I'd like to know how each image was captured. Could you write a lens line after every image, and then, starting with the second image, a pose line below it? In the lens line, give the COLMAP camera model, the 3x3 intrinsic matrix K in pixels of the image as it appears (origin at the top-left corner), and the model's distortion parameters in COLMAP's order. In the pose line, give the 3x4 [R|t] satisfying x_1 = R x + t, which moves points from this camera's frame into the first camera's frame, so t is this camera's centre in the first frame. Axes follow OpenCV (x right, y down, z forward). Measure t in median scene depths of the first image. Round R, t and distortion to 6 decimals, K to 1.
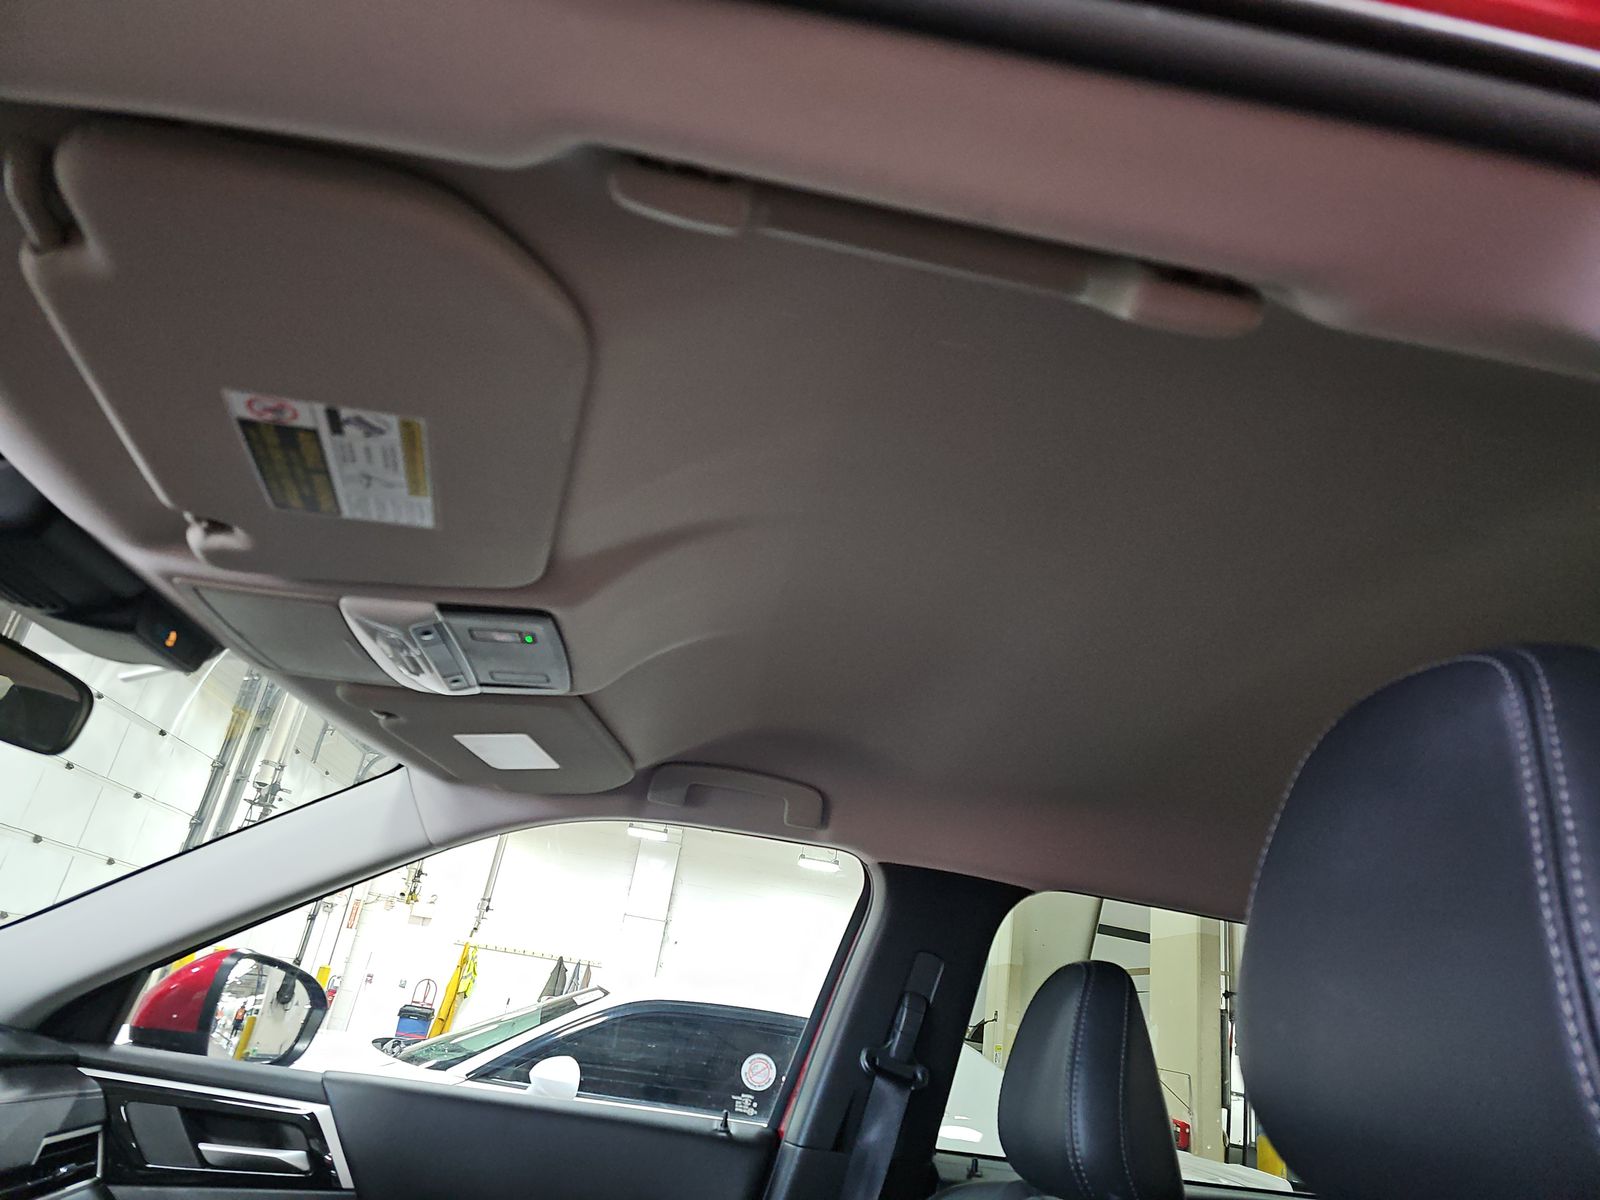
lens RADIAL K [[1074.8, 0, 807.1], [0, 1074.8, 596.3], [0, 0, 1]] dist [0.029952, -0.006138]
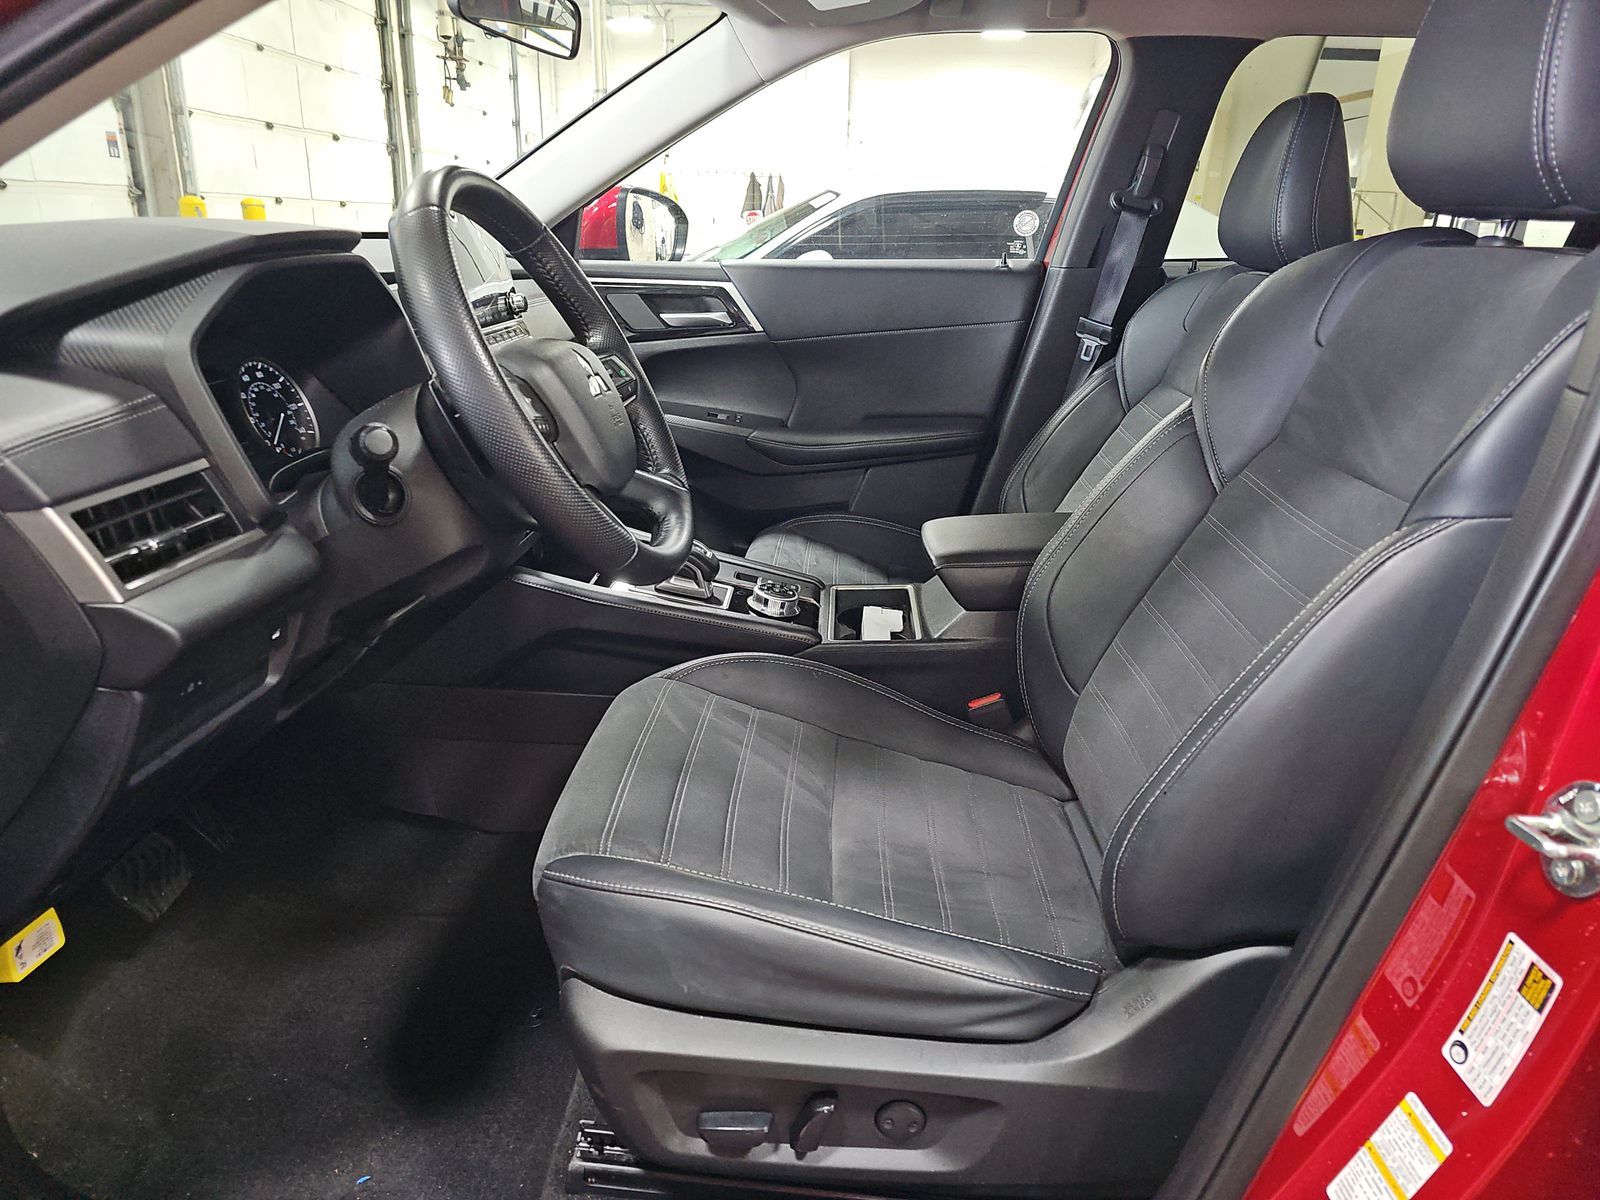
lens RADIAL K [[1074.8, 0, 796.2], [0, 1074.8, 593.2], [0, 0, 1]] dist [0.029952, -0.006138]
pose [[0.977646, -0.066111, -0.199593, -0.091291], [0.180255, 0.752229, 0.633767, -0.117187], [0.108241, -0.655577, 0.747330, -0.341143]]
